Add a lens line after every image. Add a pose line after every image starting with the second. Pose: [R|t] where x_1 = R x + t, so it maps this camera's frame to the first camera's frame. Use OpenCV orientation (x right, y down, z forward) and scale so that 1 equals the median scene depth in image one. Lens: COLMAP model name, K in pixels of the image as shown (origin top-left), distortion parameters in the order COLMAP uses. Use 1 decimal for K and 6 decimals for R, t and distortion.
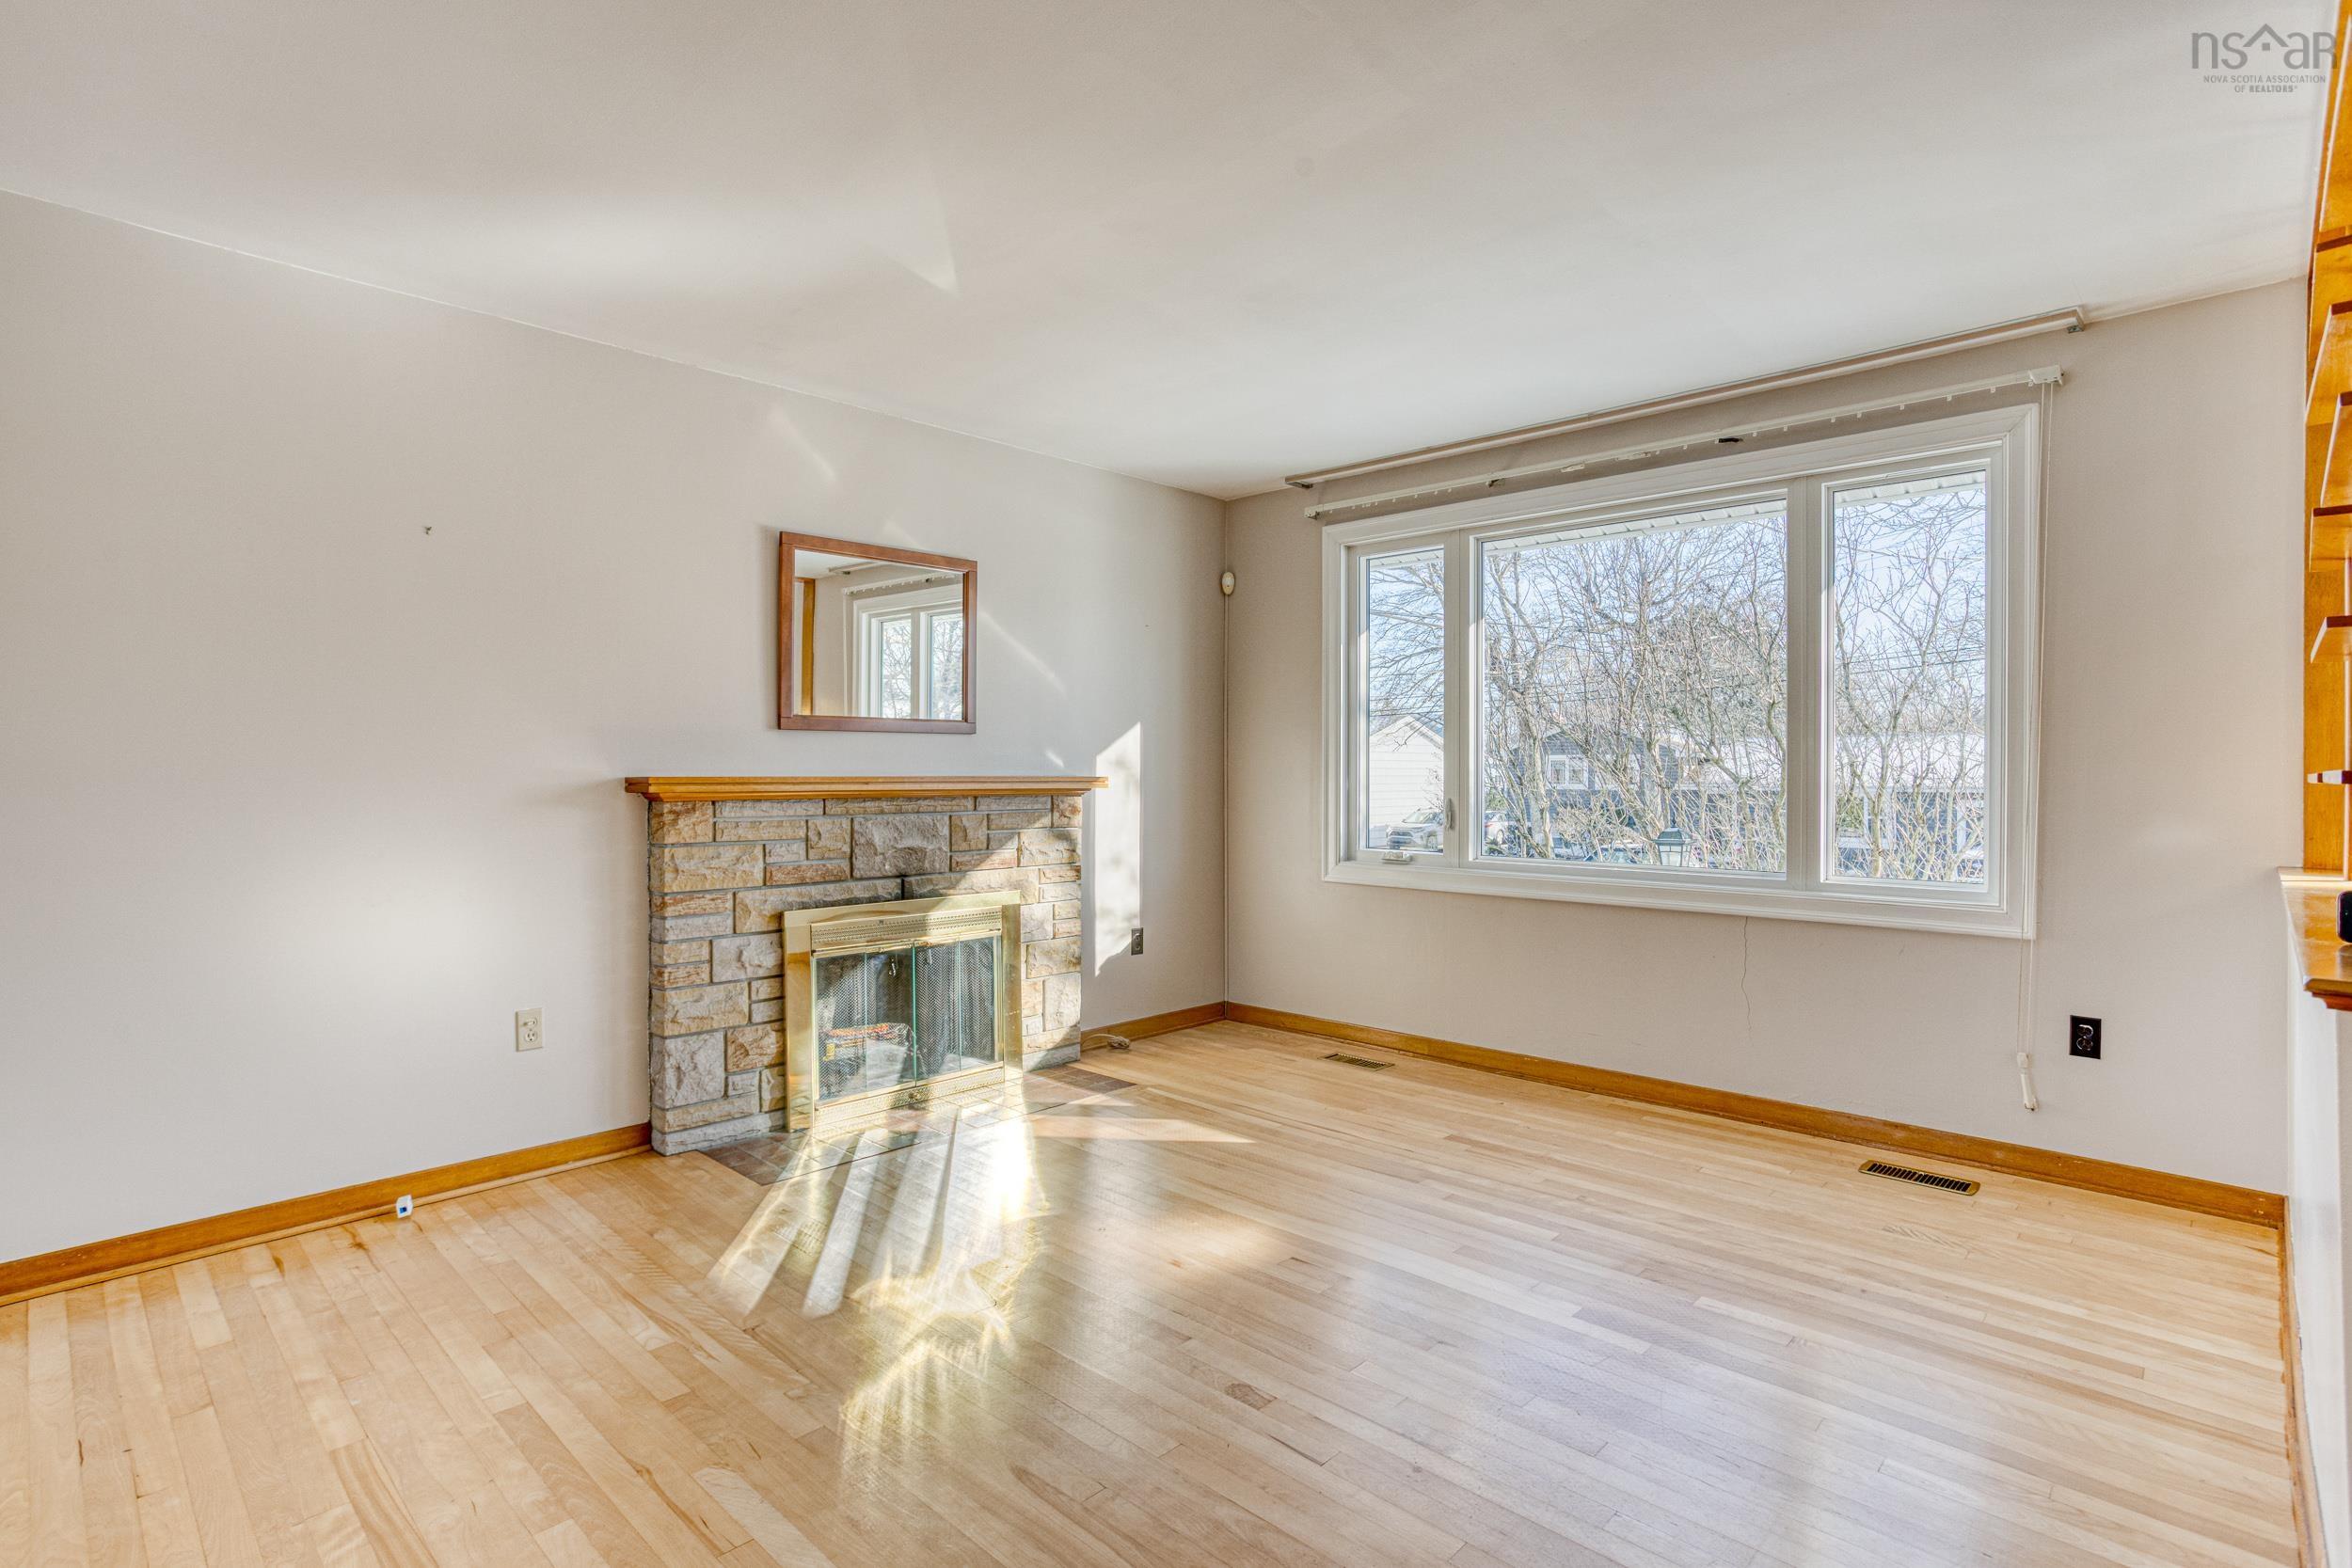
lens RADIAL K [[1144.4, 0, 1170.0], [0, 1144.4, 770.8], [0, 0, 1]] dist [-0.051706, 0.029532]
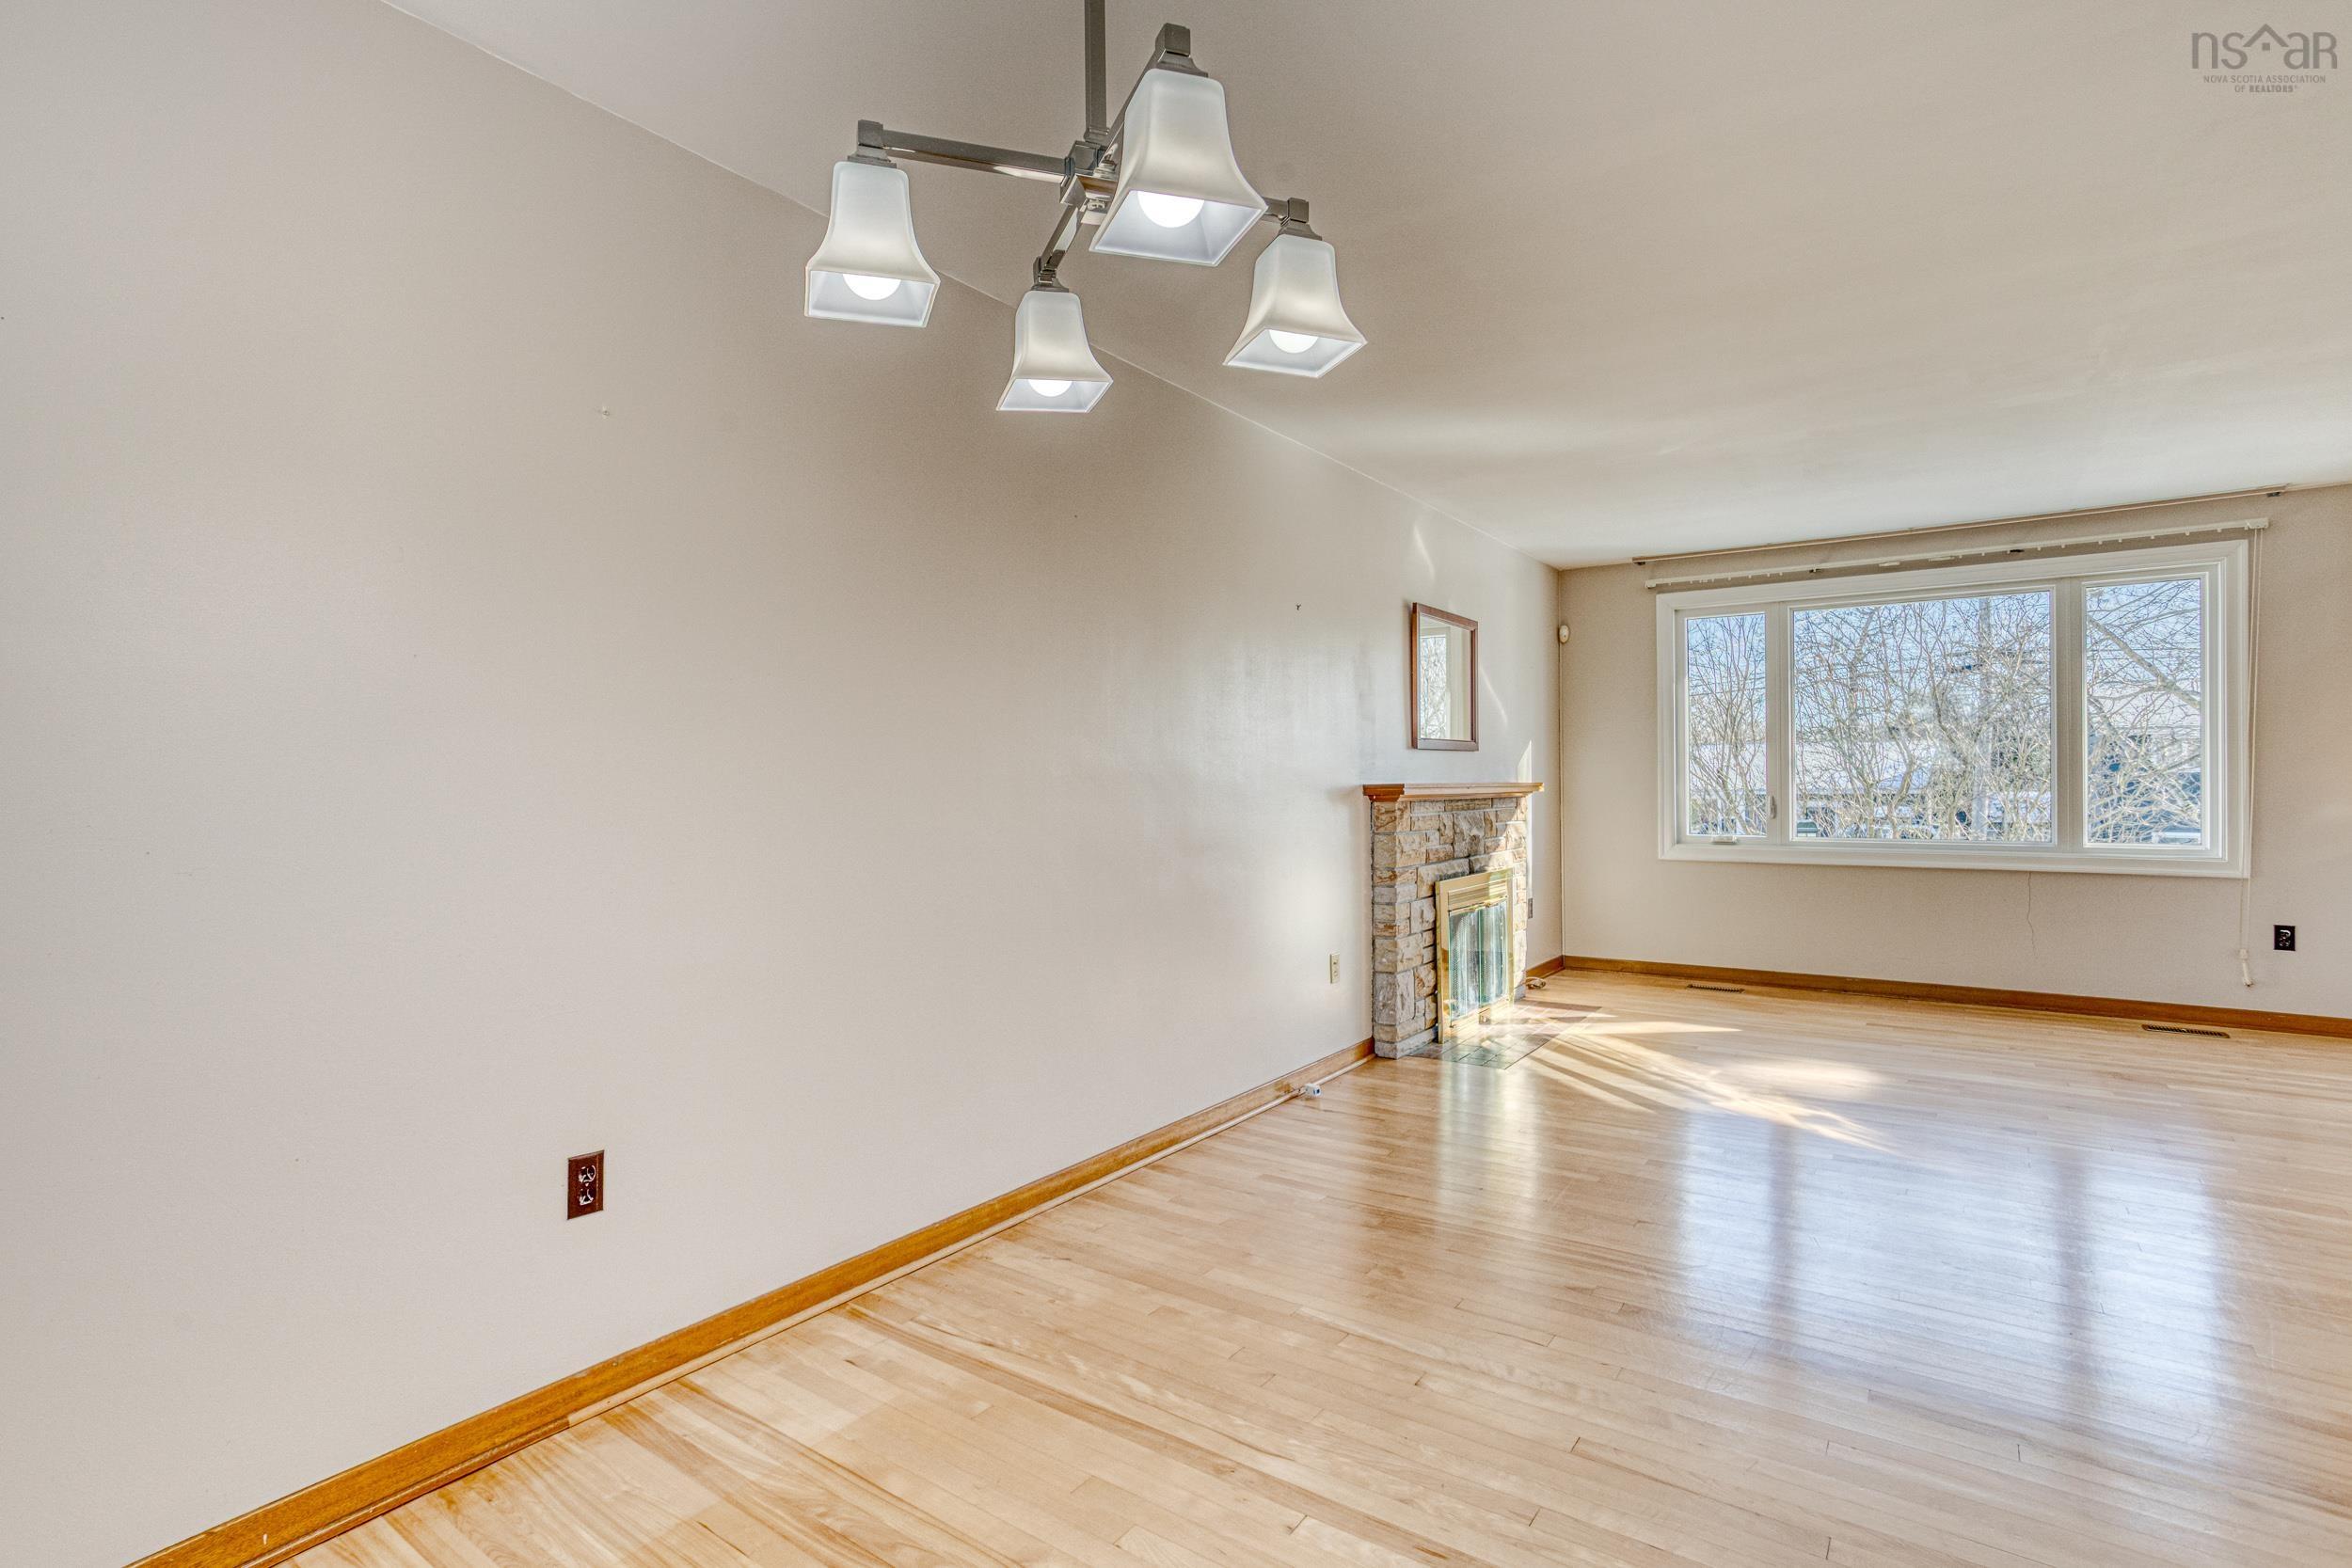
lens RADIAL K [[1132.5, 0, 1169.5], [0, 1132.5, 776.9], [0, 0, 1]] dist [-0.047182, 0.030242]
pose [[0.990201, -0.008749, 0.139373, -0.843474], [0.009438, 0.999946, -0.004281, 0.000080], [-0.139328, 0.005555, 0.990231, -0.304784]]
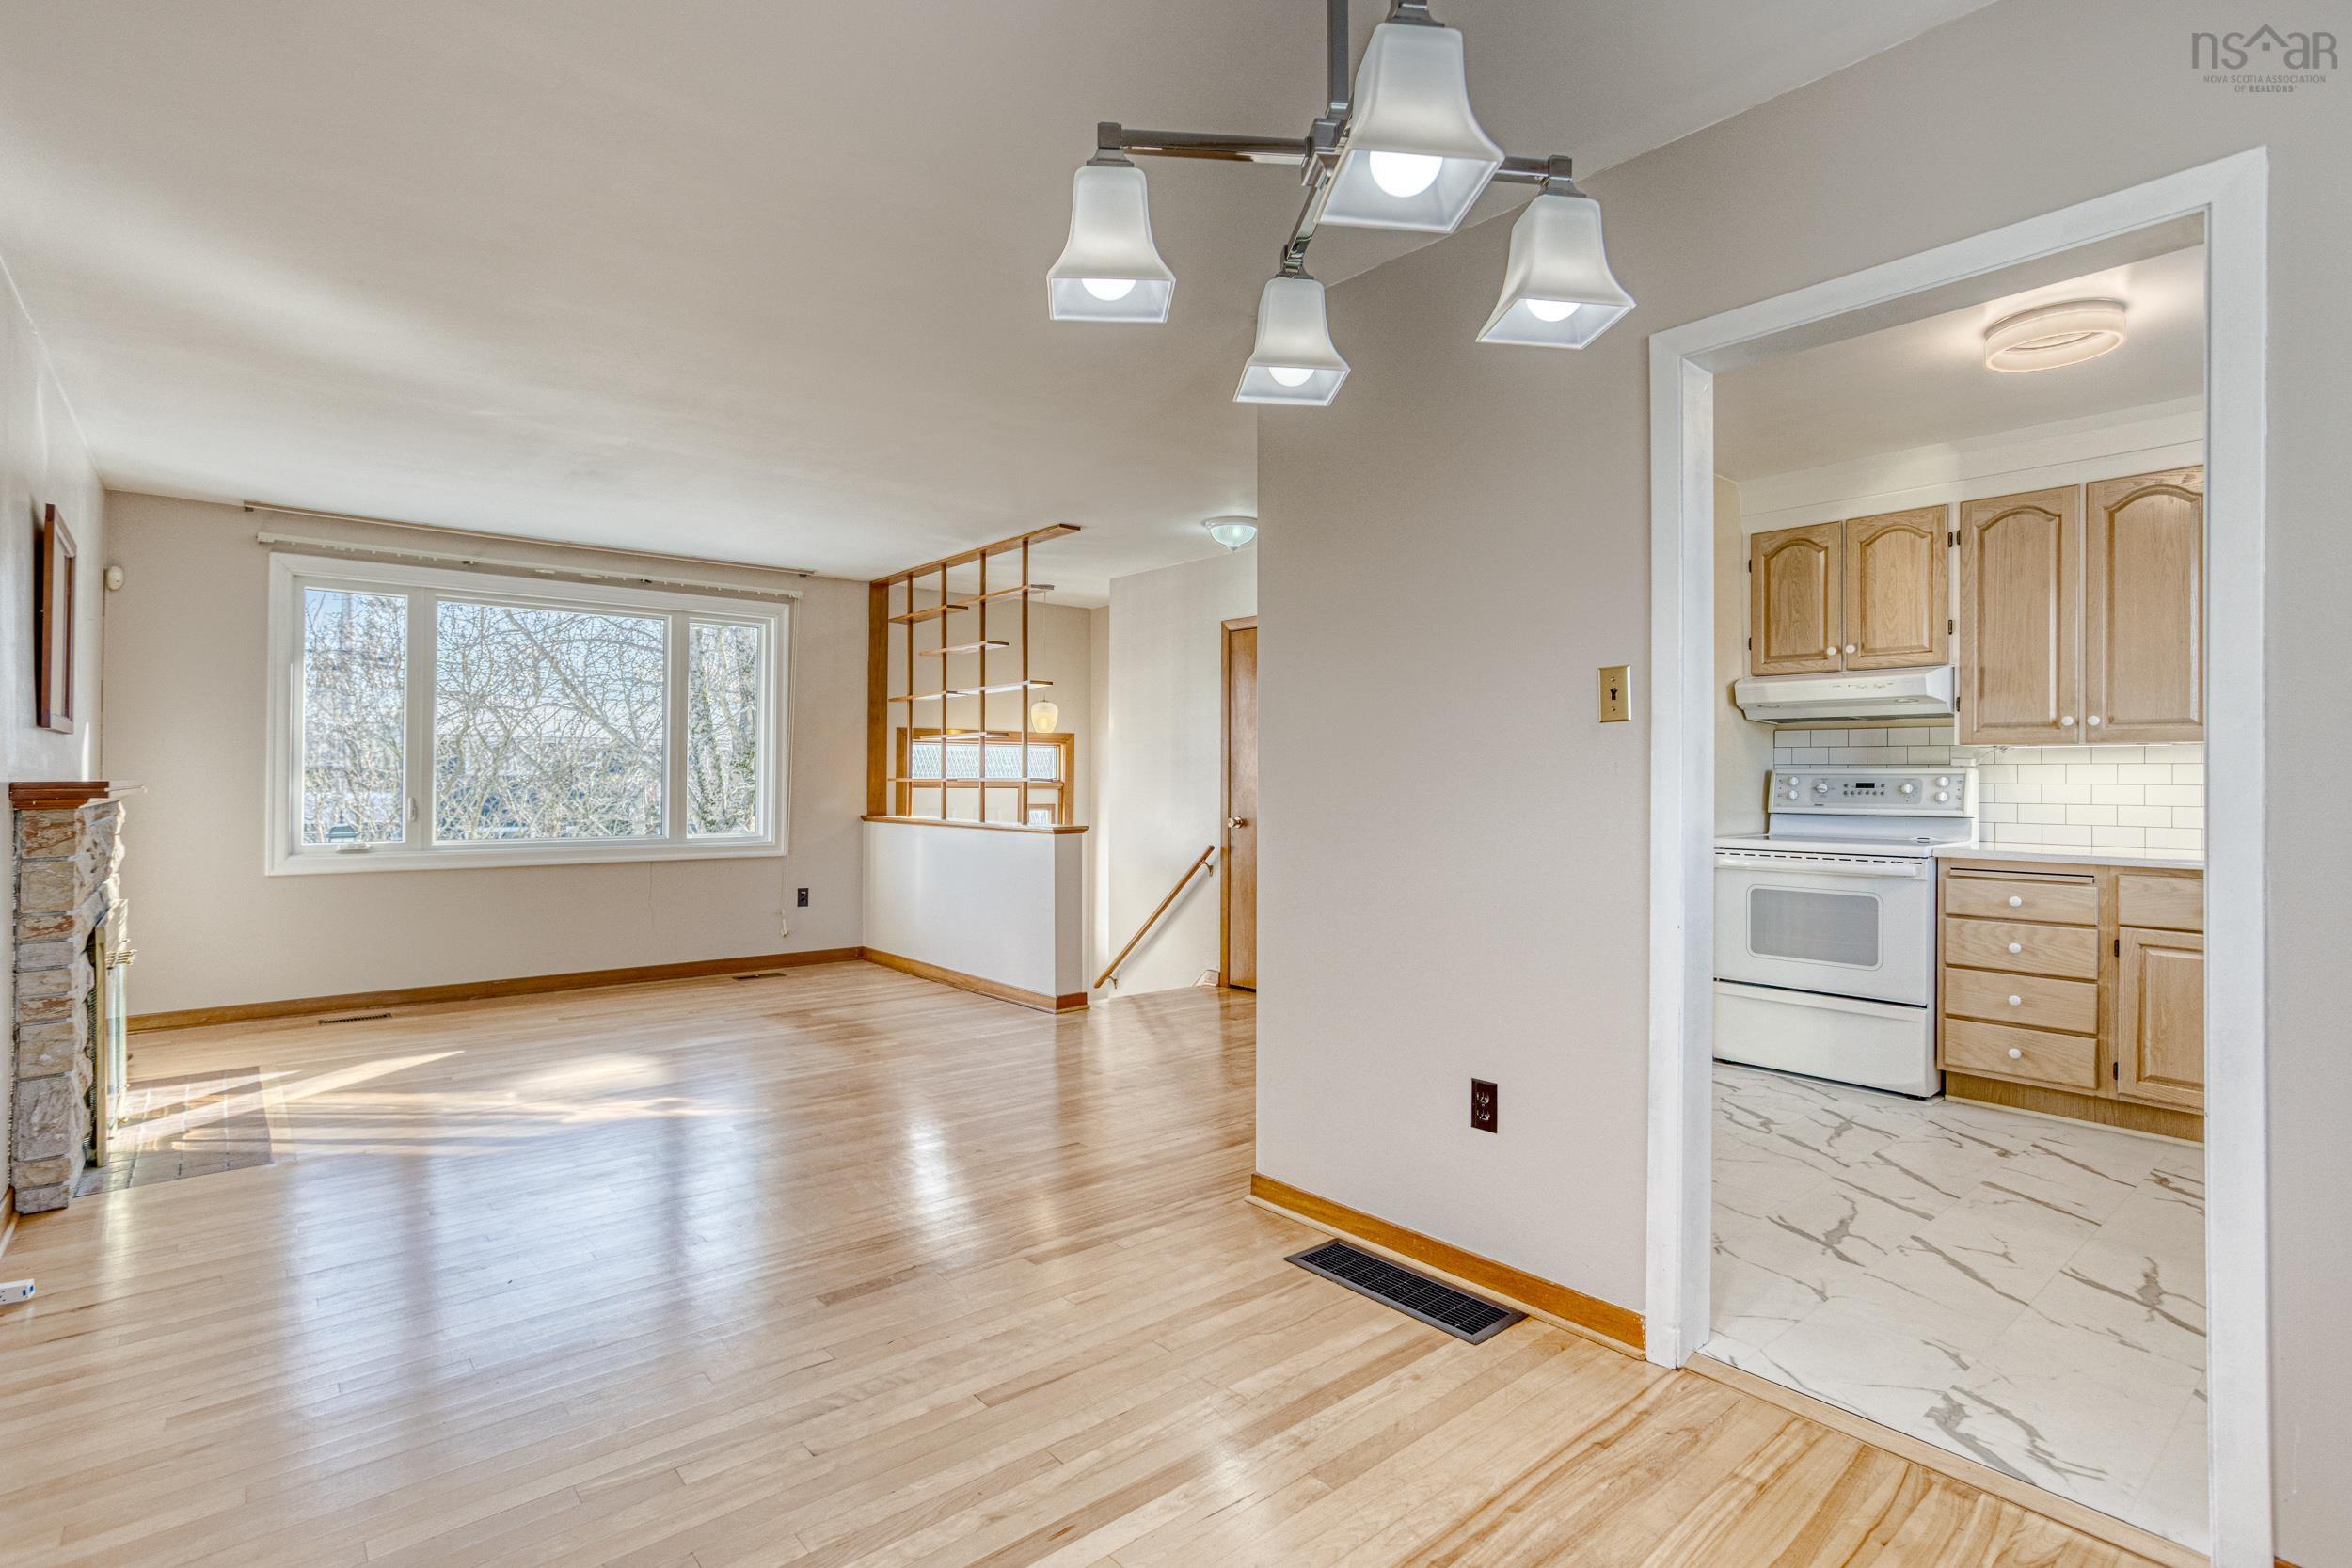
lens RADIAL K [[1144.4, 0, 1170.0], [0, 1144.4, 770.8], [0, 0, 1]] dist [-0.051706, 0.029532]
pose [[0.111480, 0.005461, 0.993752, -1.144602], [-0.002094, 0.999984, -0.005260, -0.000363], [-0.993764, -0.001495, 0.111490, 0.029947]]
